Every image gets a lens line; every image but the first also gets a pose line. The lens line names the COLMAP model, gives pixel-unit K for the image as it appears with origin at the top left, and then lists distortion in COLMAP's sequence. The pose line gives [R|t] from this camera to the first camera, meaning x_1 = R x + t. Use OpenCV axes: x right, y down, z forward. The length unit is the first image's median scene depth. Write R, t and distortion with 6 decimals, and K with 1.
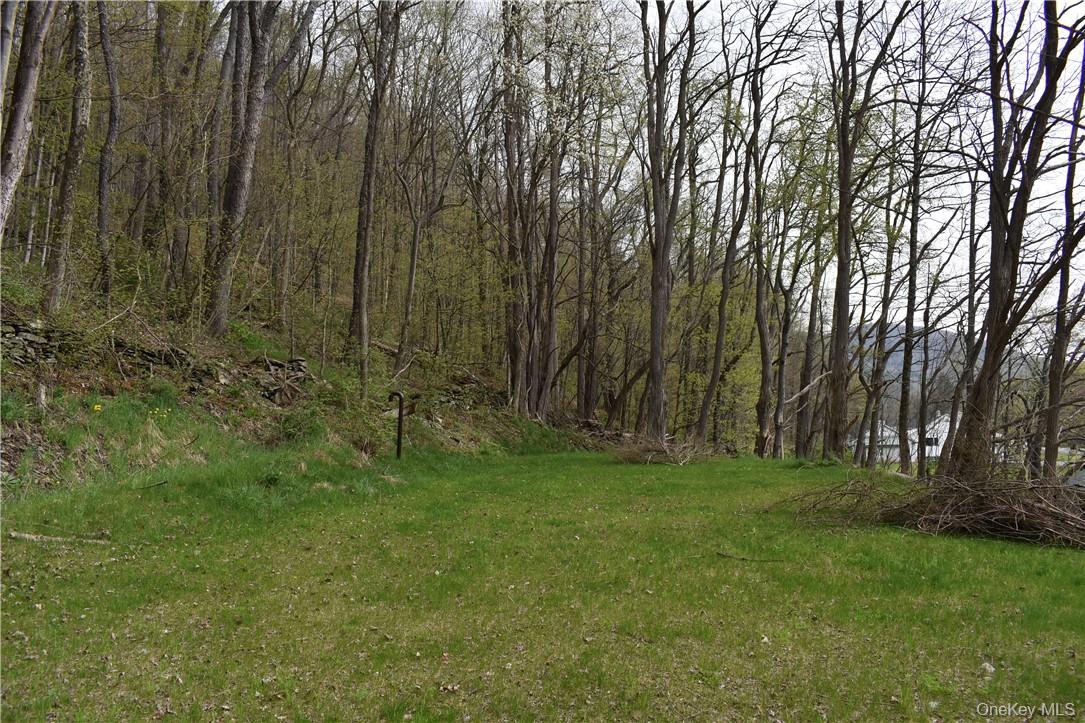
lens RADIAL K [[855.0, 0, 534.2], [0, 855.0, 356.0], [0, 0, 1]] dist [-0.098895, 0.018096]
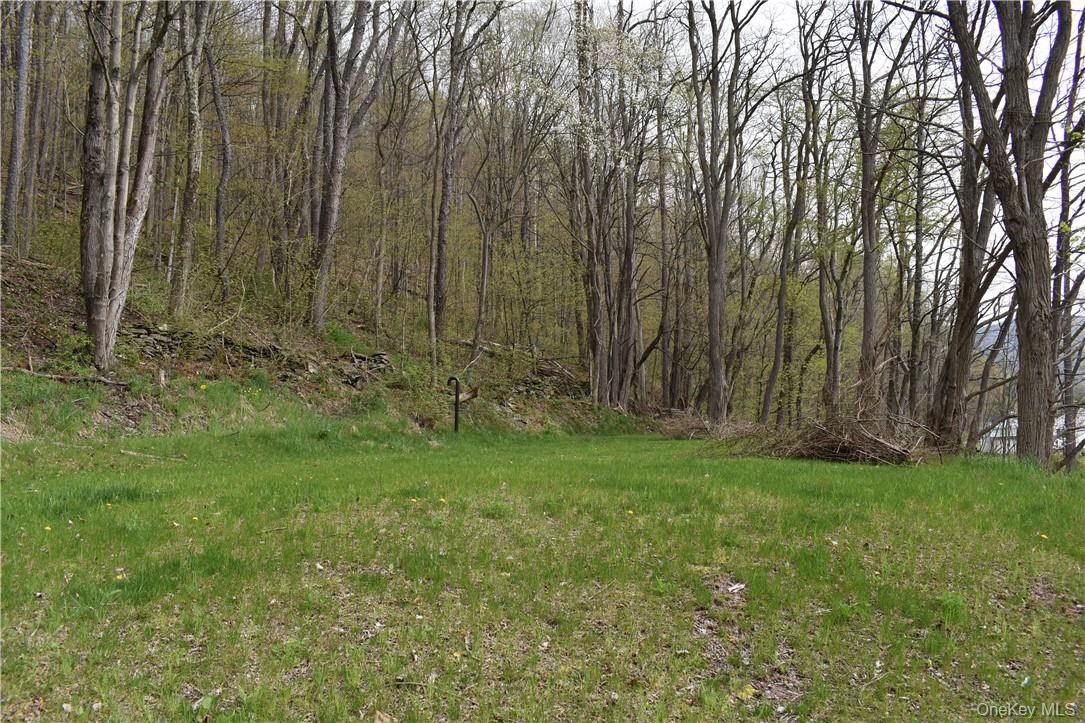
lens RADIAL K [[855.0, 0, 545.3], [0, 855.0, 354.9], [0, 0, 1]] dist [-0.098895, 0.018096]
pose [[0.987440, -0.026940, -0.155681, 0.128909], [0.025894, 0.999626, -0.008742, 0.020947], [0.155858, 0.004601, 0.987769, -0.138680]]
